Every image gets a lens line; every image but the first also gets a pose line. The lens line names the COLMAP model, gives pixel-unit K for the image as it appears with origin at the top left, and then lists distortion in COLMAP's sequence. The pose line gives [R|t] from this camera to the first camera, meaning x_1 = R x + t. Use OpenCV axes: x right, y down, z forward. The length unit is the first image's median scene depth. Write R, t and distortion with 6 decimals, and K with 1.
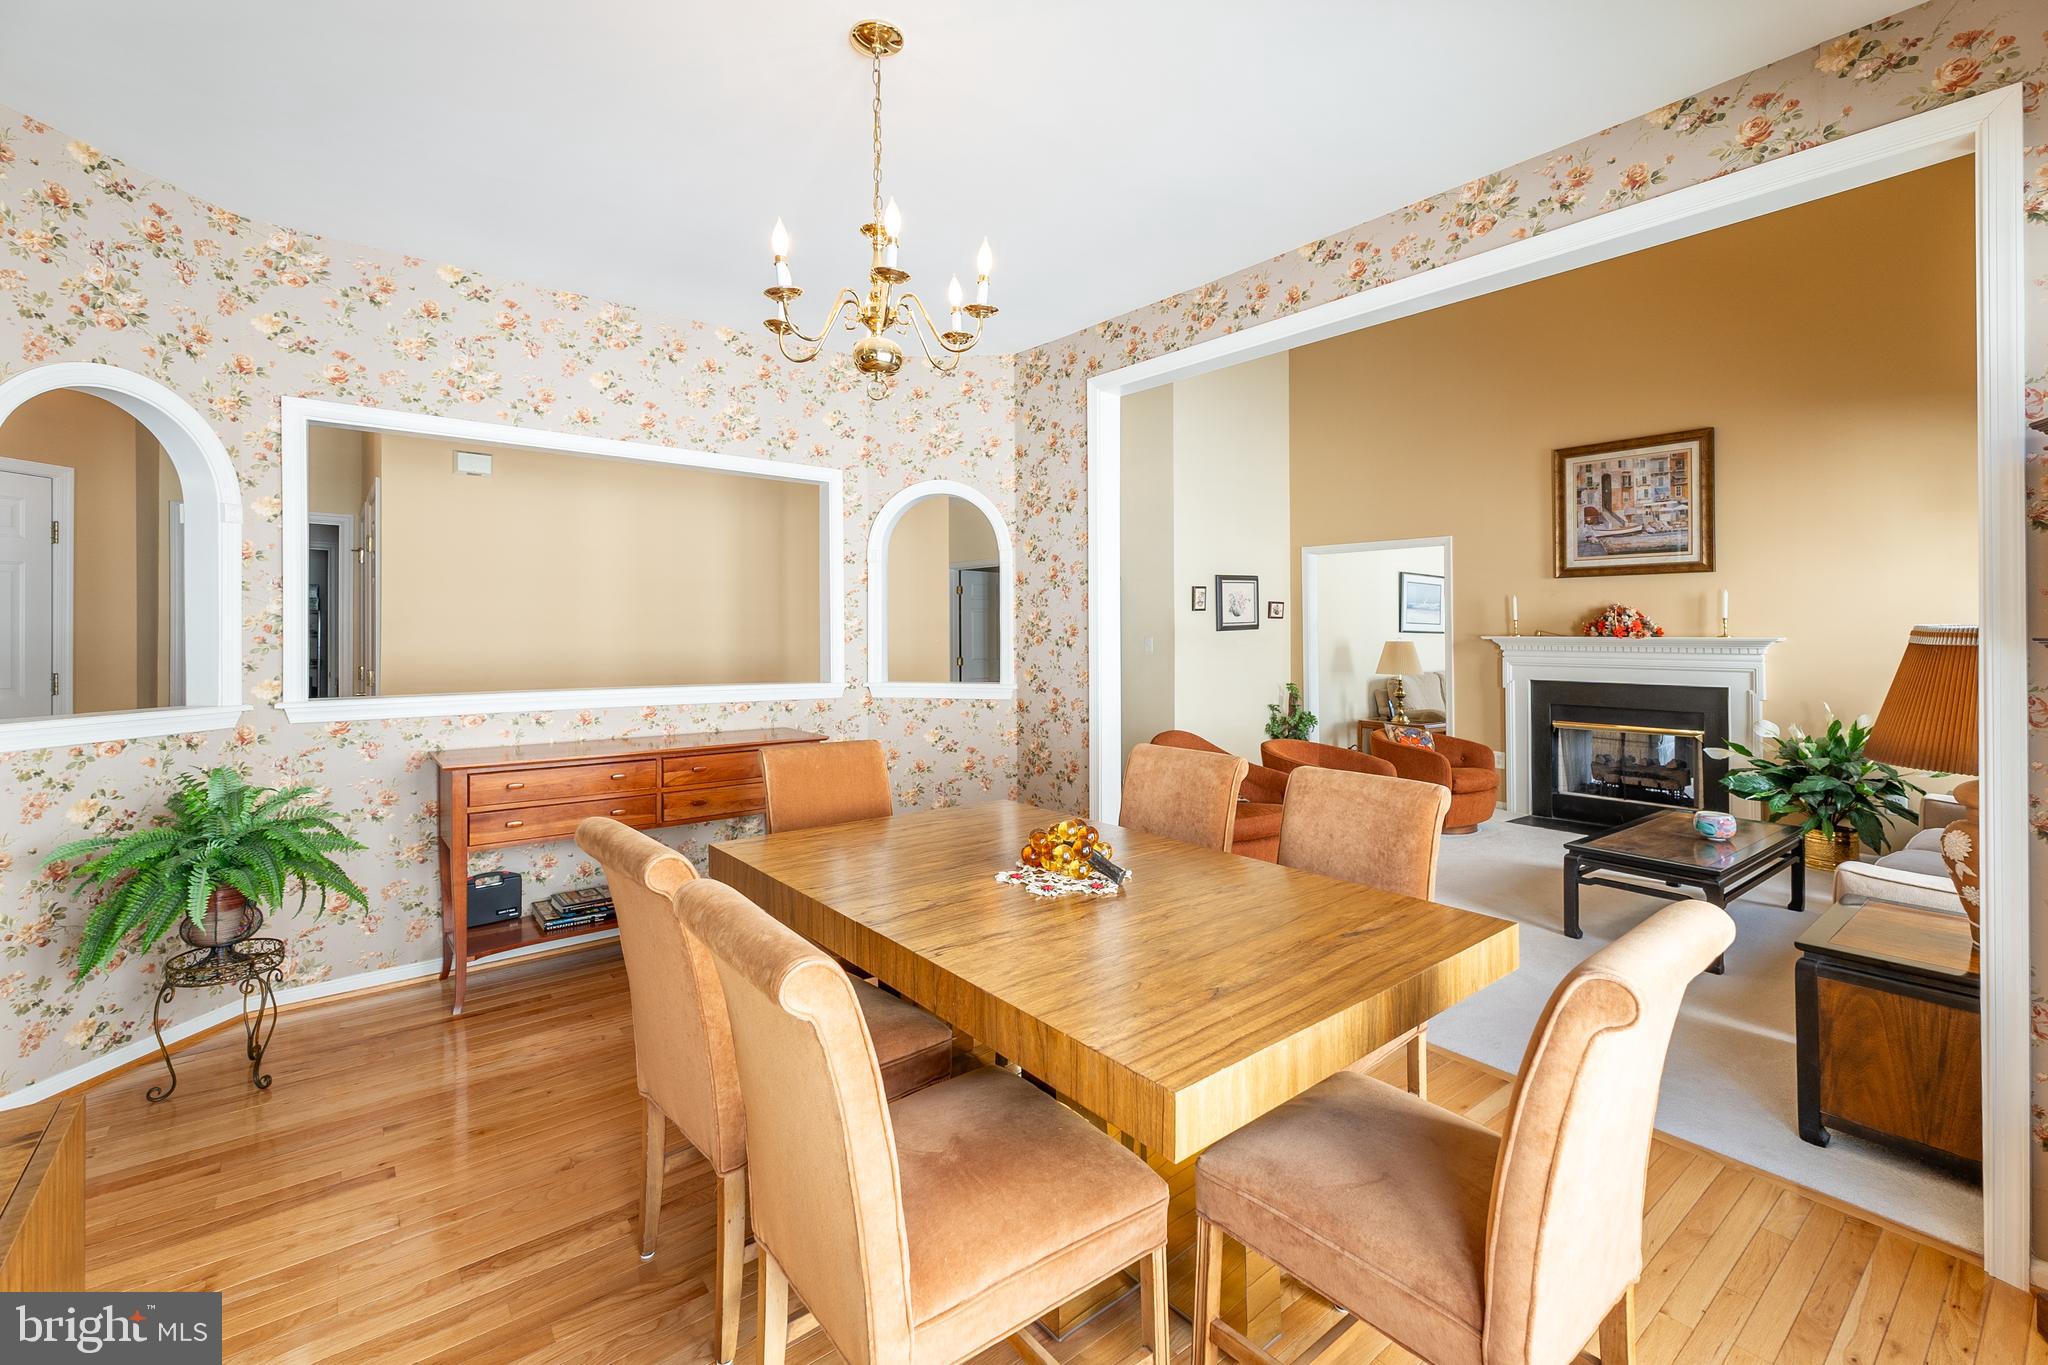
lens RADIAL K [[891.2, 0, 1027.7], [0, 891.2, 620.6], [0, 0, 1]] dist [0.010024, 0.000115]
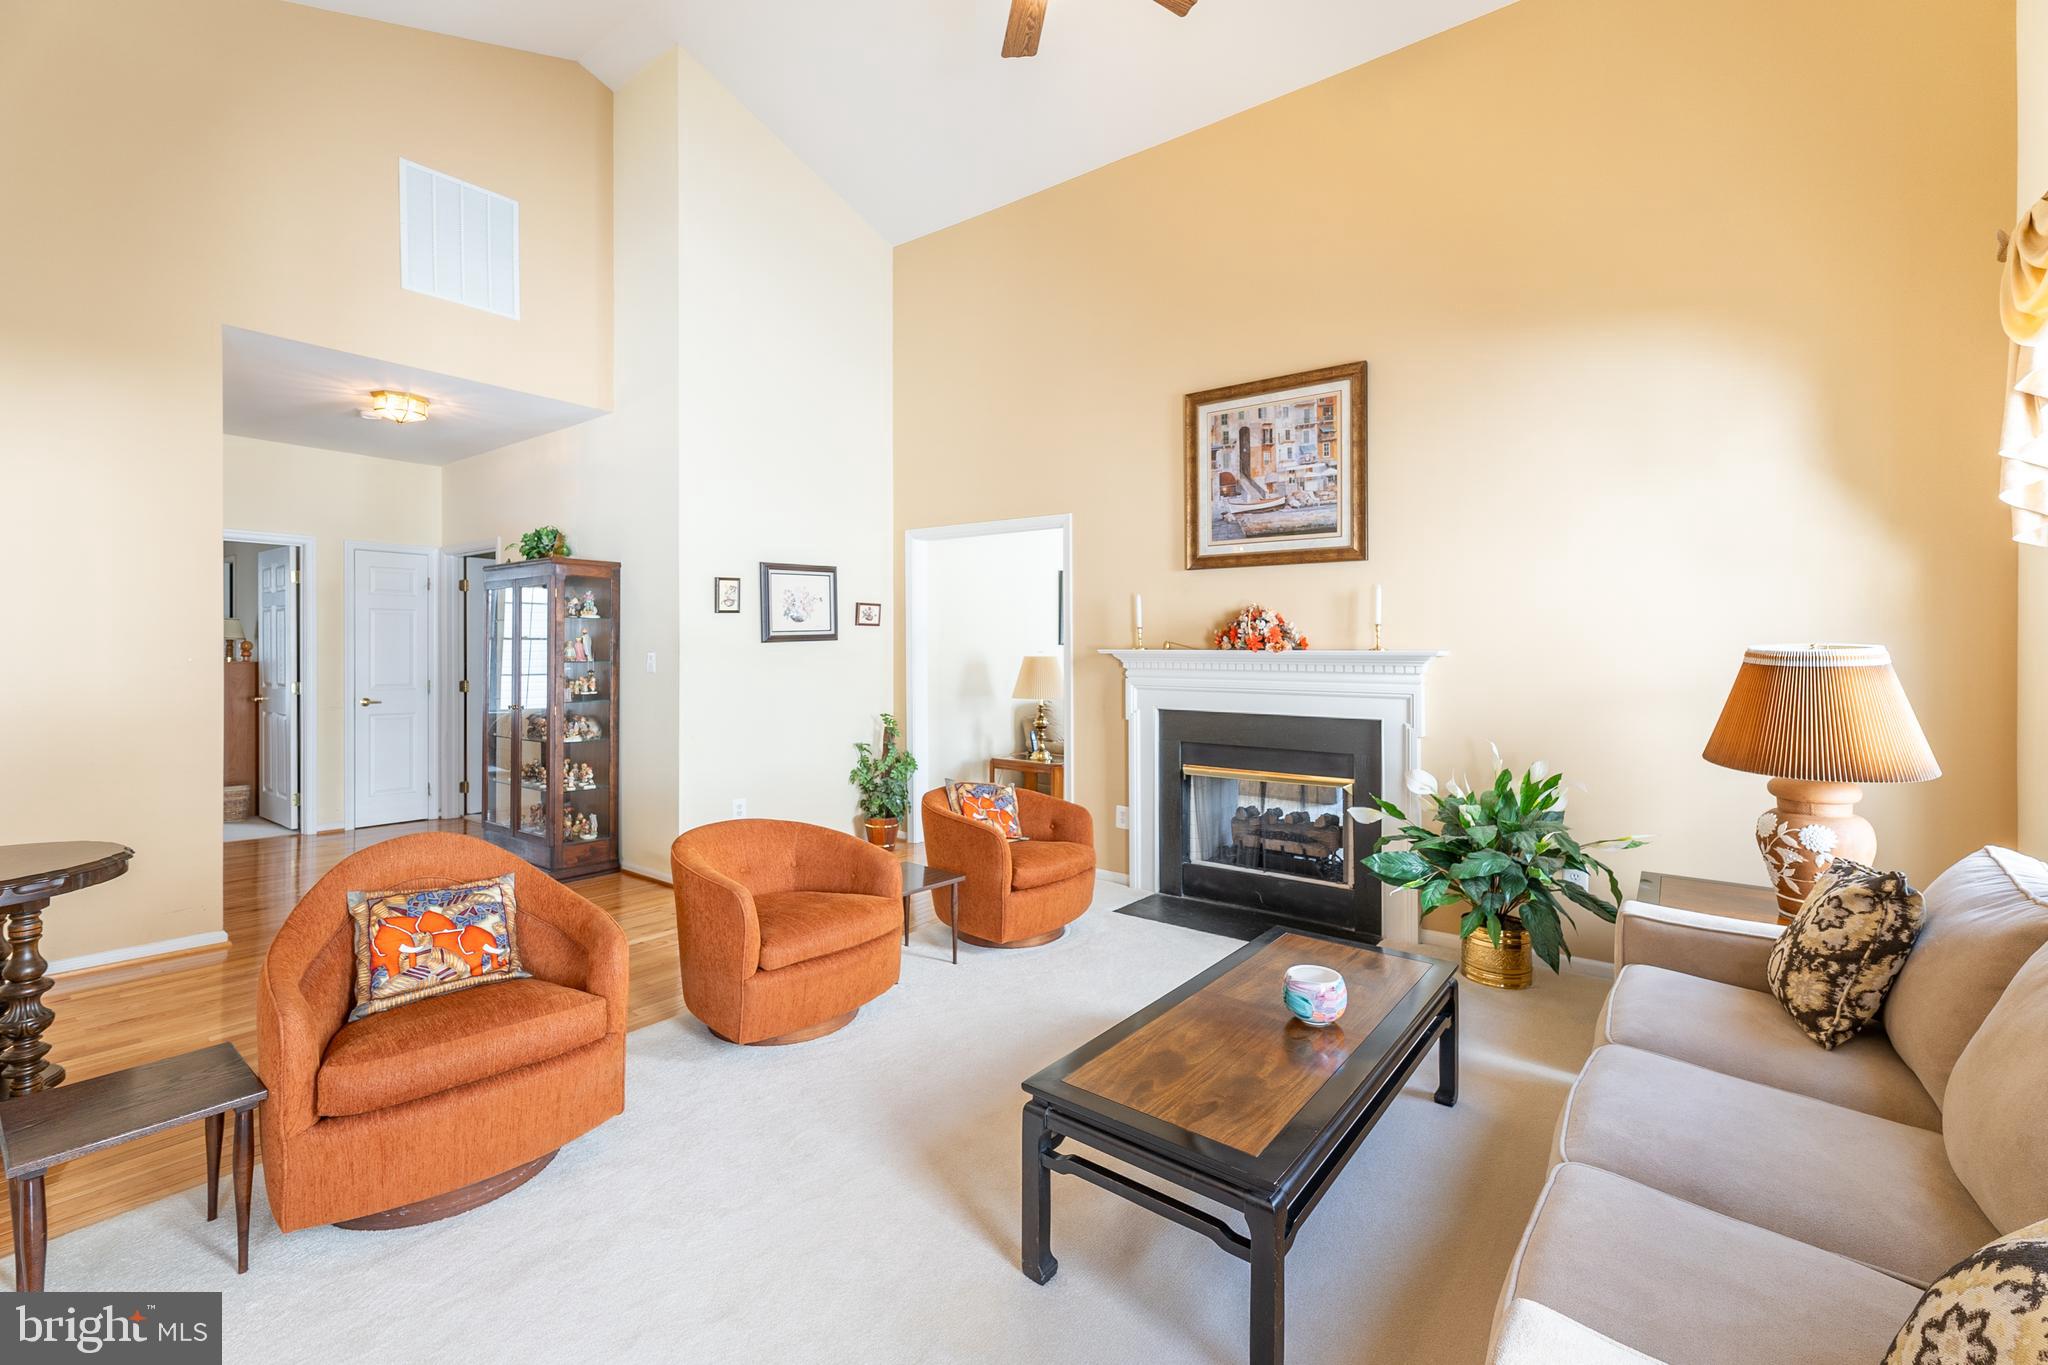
lens RADIAL K [[881.8, 0, 1028.0], [0, 881.8, 639.6], [0, 0, 1]] dist [0.001026, 0.000185]
pose [[0.972847, 0.001107, 0.231447, 0.311519], [-0.002316, 0.999985, 0.004953, 0.006430], [-0.231438, -0.005355, 0.972835, 0.343966]]
